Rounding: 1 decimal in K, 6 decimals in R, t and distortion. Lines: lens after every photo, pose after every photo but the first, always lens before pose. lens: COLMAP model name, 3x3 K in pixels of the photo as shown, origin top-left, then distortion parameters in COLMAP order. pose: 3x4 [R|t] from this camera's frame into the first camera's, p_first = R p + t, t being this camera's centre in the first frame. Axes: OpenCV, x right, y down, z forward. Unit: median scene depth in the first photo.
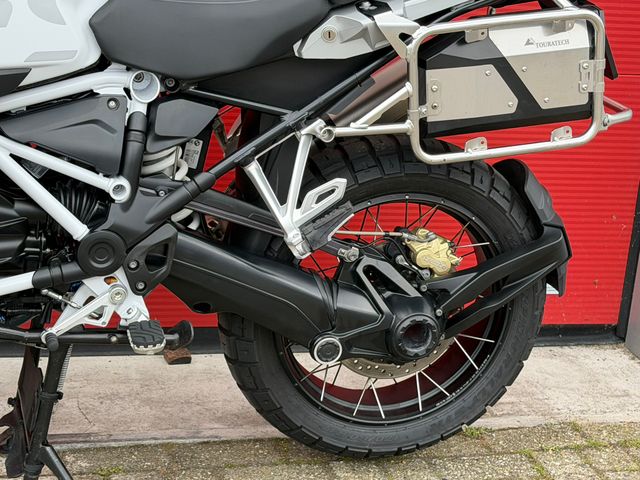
lens RADIAL K [[1469.9, 0, 325.7], [0, 1469.9, 239.1], [0, 0, 1]] dist [0.156184, 0.000000]
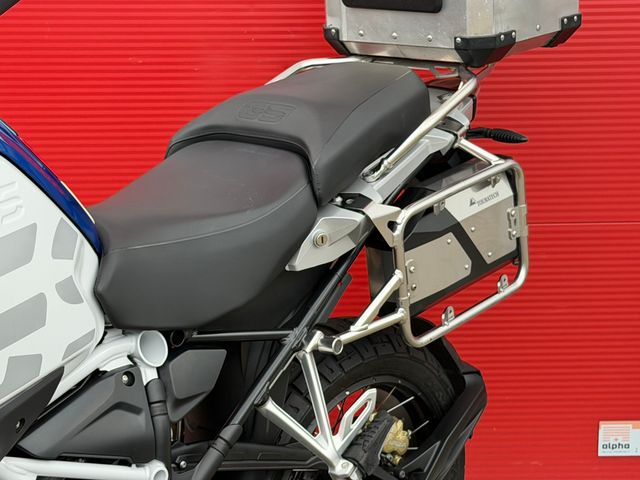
lens RADIAL K [[1353.7, 0, 331.6], [0, 1353.7, 237.5], [0, 0, 1]] dist [0.143739, 0.000000]
pose [[0.839470, -0.217526, 0.497969, -0.403888], [0.243769, 0.969751, 0.012670, -0.147541], [-0.485662, 0.110753, 0.867102, 0.269497]]
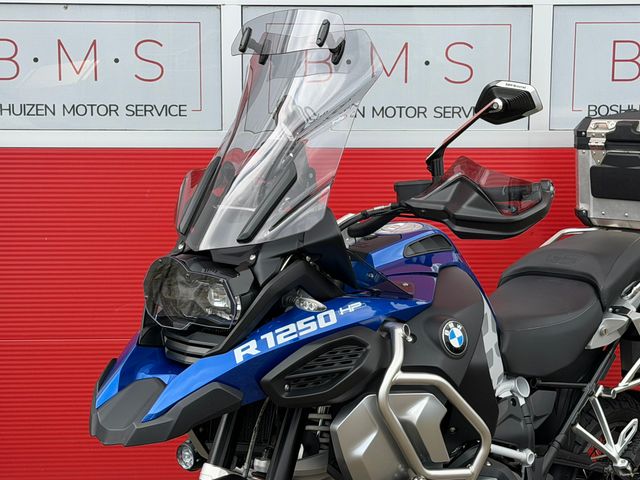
lens RADIAL K [[1353.7, 0, 321.3], [0, 1353.7, 243.7], [0, 0, 1]] dist [0.143739, 0.000000]
pose [[0.853775, -0.152425, 0.497830, -0.964994], [0.234032, 0.966494, -0.105443, -0.145139], [-0.465078, 0.206533, 0.860841, -0.140393]]
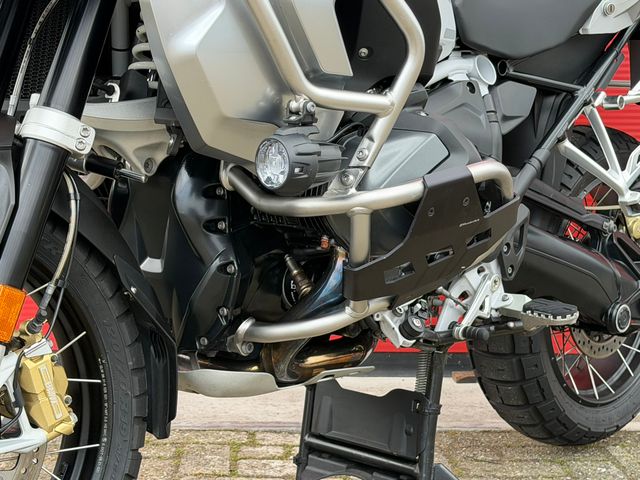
lens RADIAL K [[1353.7, 0, 316.2], [0, 1353.7, 233.5], [0, 0, 1]] dist [0.143739, 0.000000]
pose [[0.850792, -0.140963, 0.506243, -0.696531], [0.223859, 0.968790, -0.106458, 0.075988], [-0.475437, 0.203901, 0.855795, 0.282870]]
